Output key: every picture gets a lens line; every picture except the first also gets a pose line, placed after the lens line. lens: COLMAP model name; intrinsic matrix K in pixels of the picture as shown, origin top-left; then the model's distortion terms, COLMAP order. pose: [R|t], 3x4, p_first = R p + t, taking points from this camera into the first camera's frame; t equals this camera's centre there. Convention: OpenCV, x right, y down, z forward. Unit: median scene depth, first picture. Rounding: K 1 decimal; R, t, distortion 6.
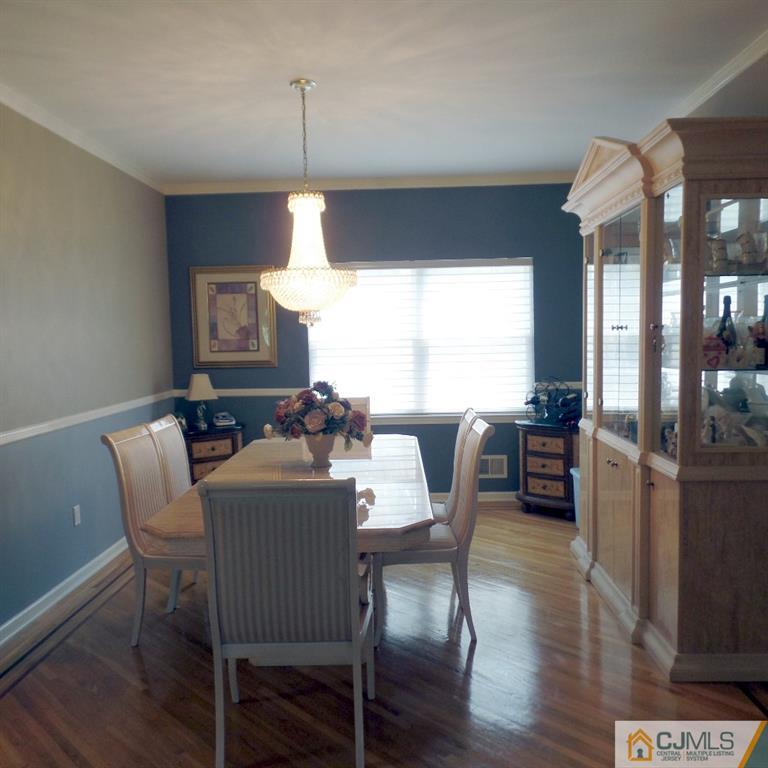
lens RADIAL K [[723.4, 0, 381.1], [0, 723.4, 389.1], [0, 0, 1]] dist [-0.025454, 0.000000]
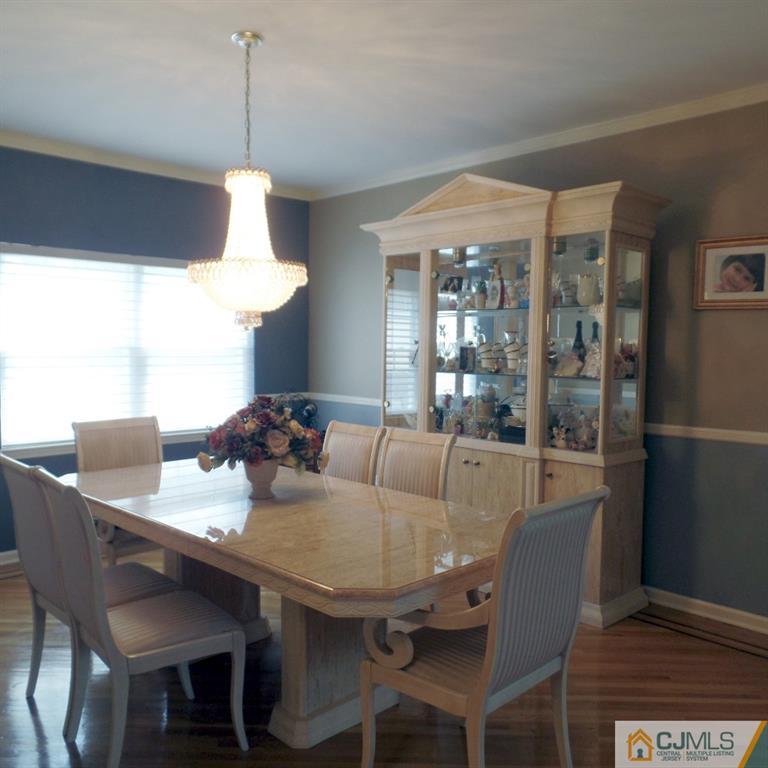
lens RADIAL K [[723.4, 0, 382.9], [0, 723.4, 380.3], [0, 0, 1]] dist [-0.025454, 0.000000]
pose [[0.668389, -0.013699, 0.743685, -0.410542], [0.032524, 0.999412, -0.010821, -0.012556], [-0.743100, 0.031420, 0.668442, 0.230402]]
